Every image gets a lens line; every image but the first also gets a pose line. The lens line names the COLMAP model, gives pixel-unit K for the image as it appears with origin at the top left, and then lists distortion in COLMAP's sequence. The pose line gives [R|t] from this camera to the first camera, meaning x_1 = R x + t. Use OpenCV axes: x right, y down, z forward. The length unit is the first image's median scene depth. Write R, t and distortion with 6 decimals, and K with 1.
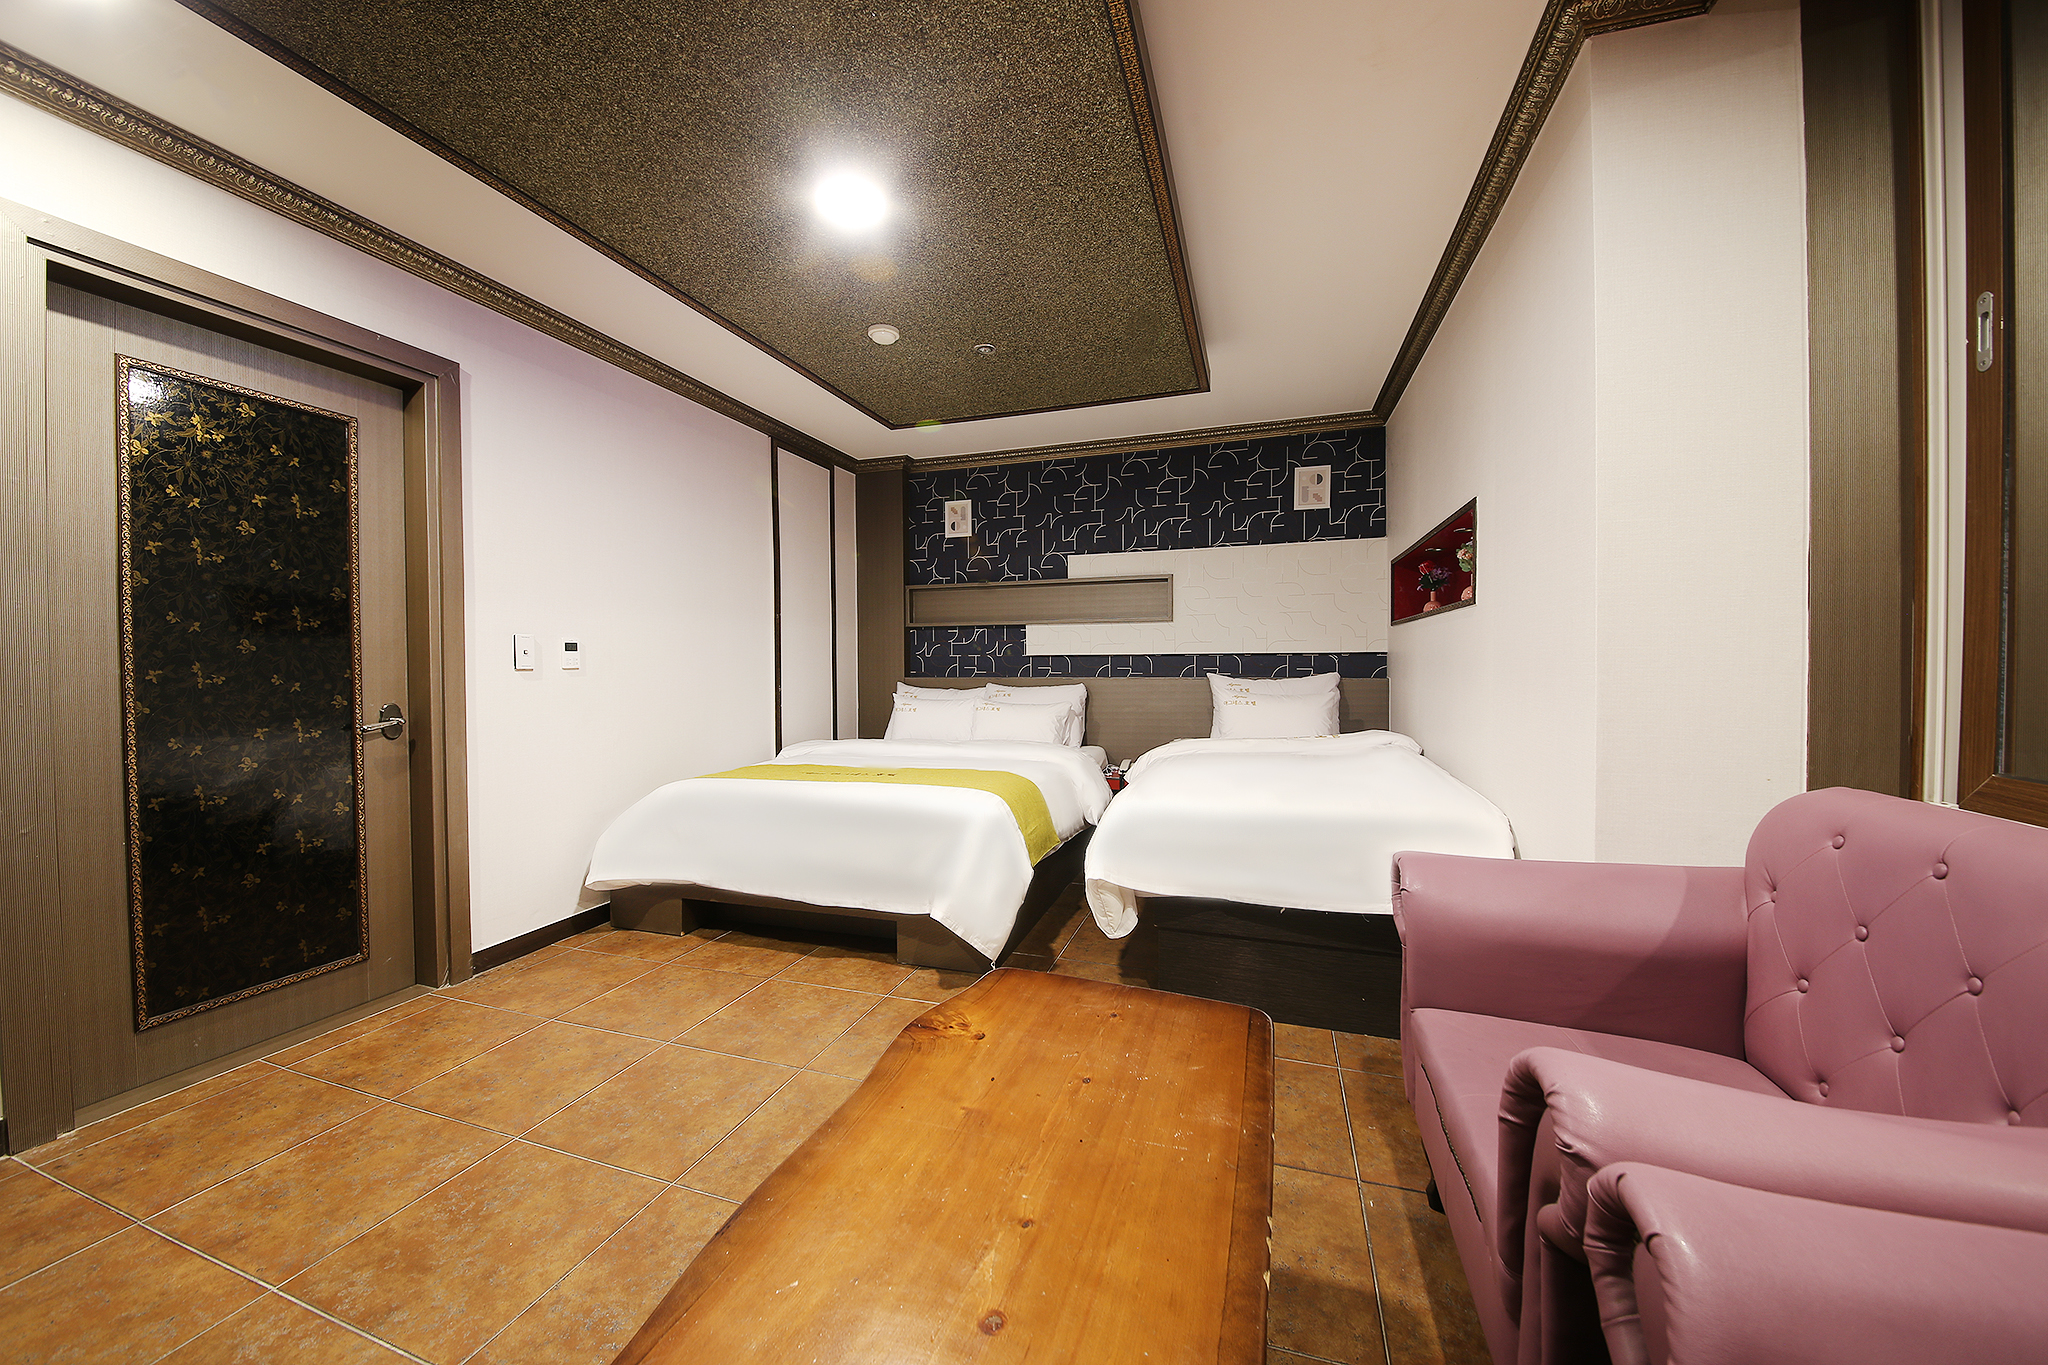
lens RADIAL K [[727.6, 0, 1010.8], [0, 727.6, 672.5], [0, 0, 1]] dist [0.024749, -0.000054]
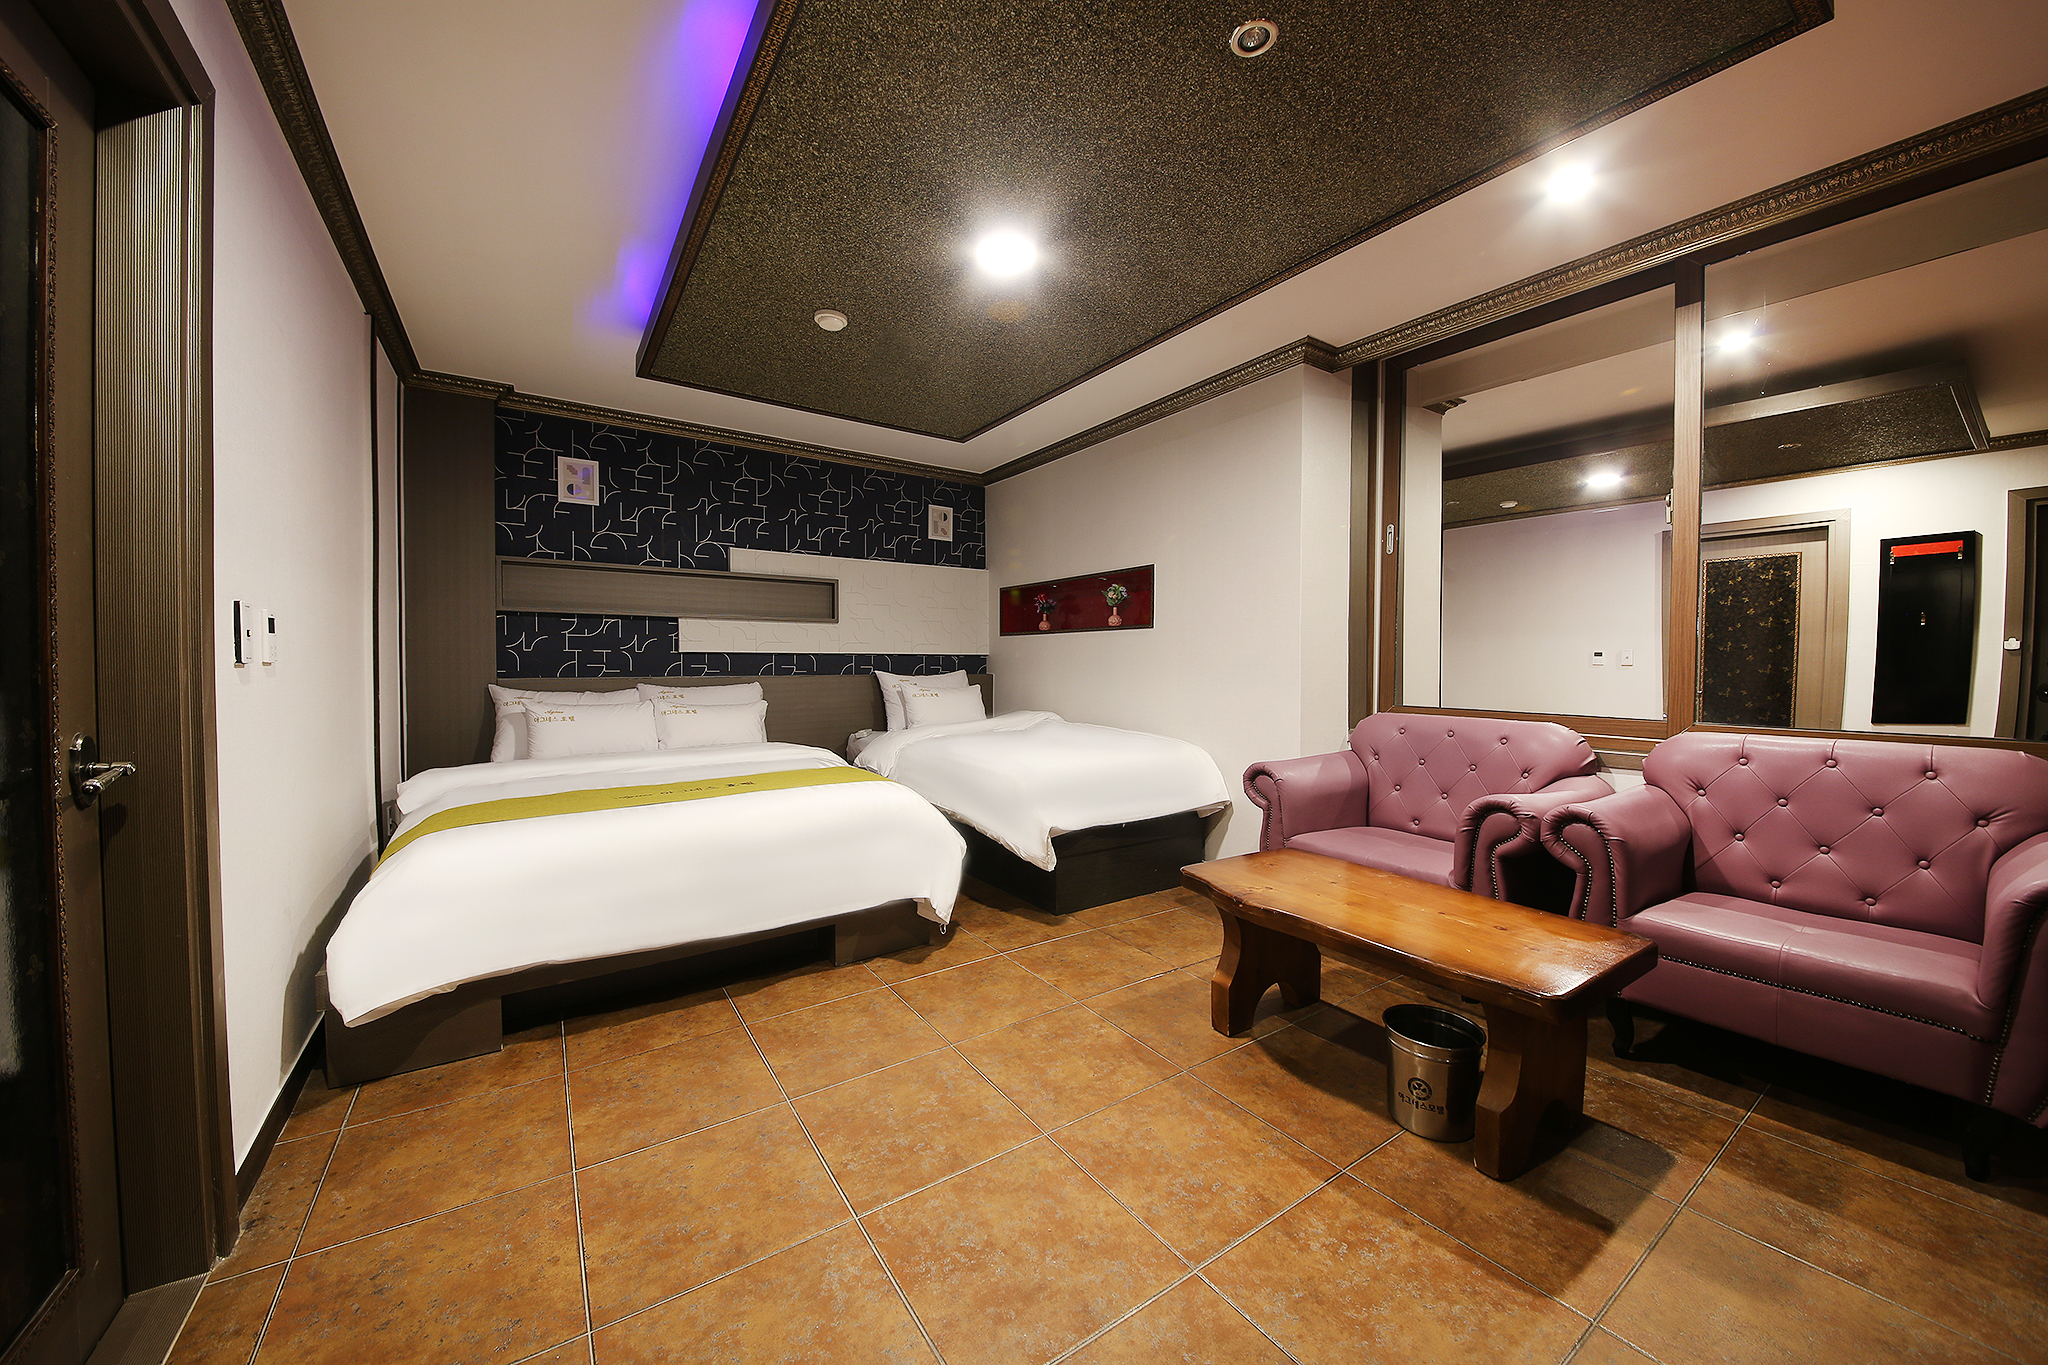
lens RADIAL K [[720.3, 0, 1024.0], [0, 720.3, 682.5], [0, 0, 1]] dist [0.000602, -0.000033]
pose [[0.598557, -0.013524, 0.800966, -0.464425], [0.004564, 0.999899, 0.013472, 0.004391], [-0.801068, -0.004408, 0.598558, 0.136850]]
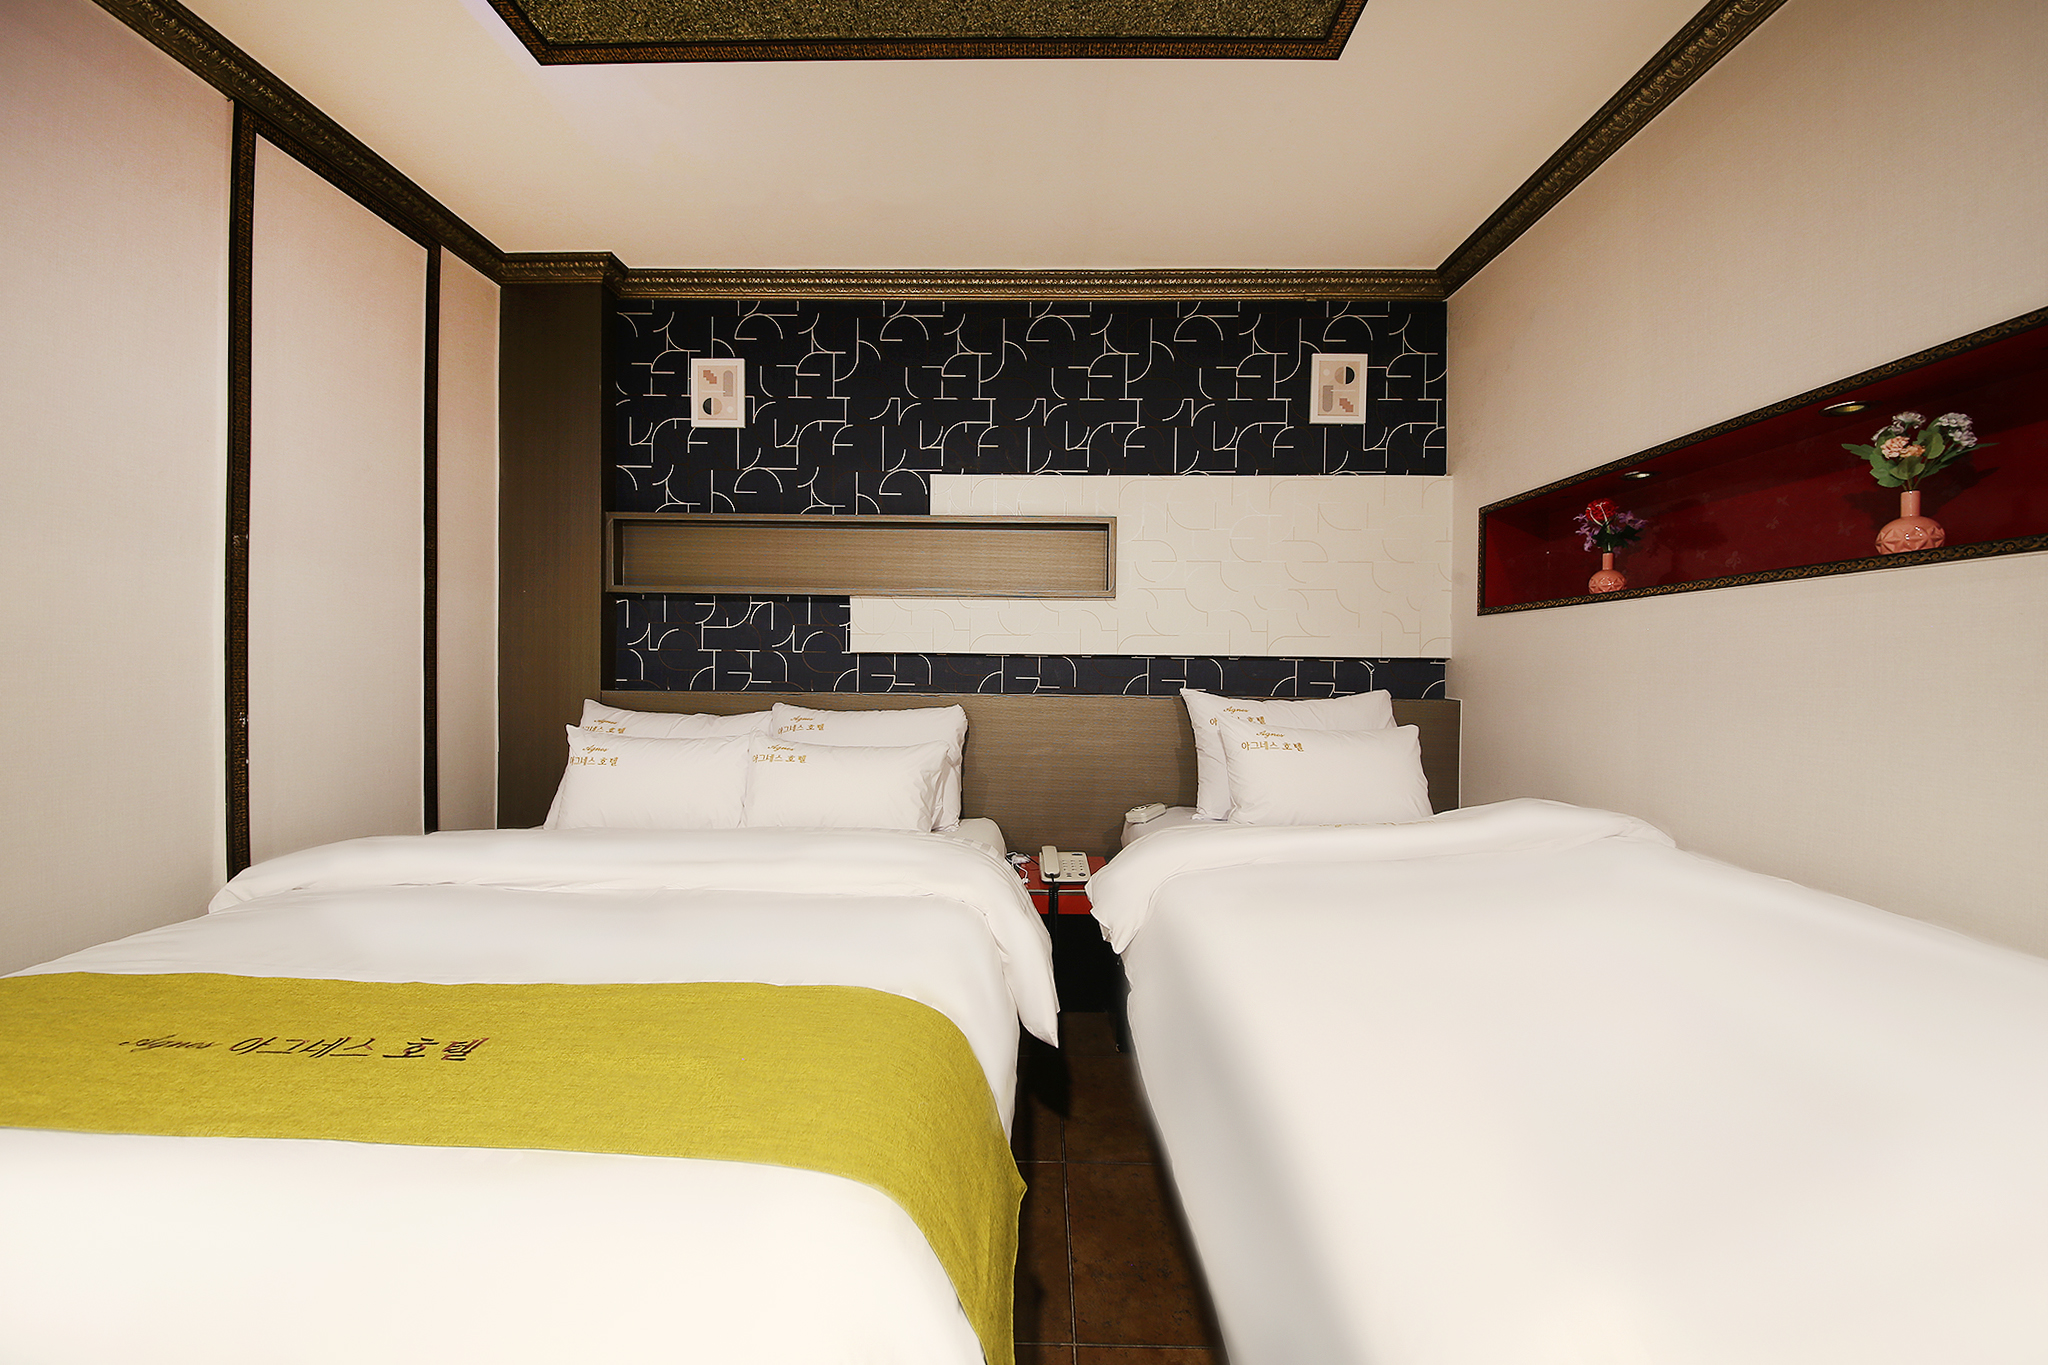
lens RADIAL K [[747.7, 0, 1019.6], [0, 747.7, 677.4], [0, 0, 1]] dist [0.028578, -0.022015]
pose [[0.950833, 0.012101, 0.309467, -0.033592], [-0.011784, 0.999926, -0.002894, -0.004693], [-0.309480, -0.000895, 0.950906, 0.451848]]
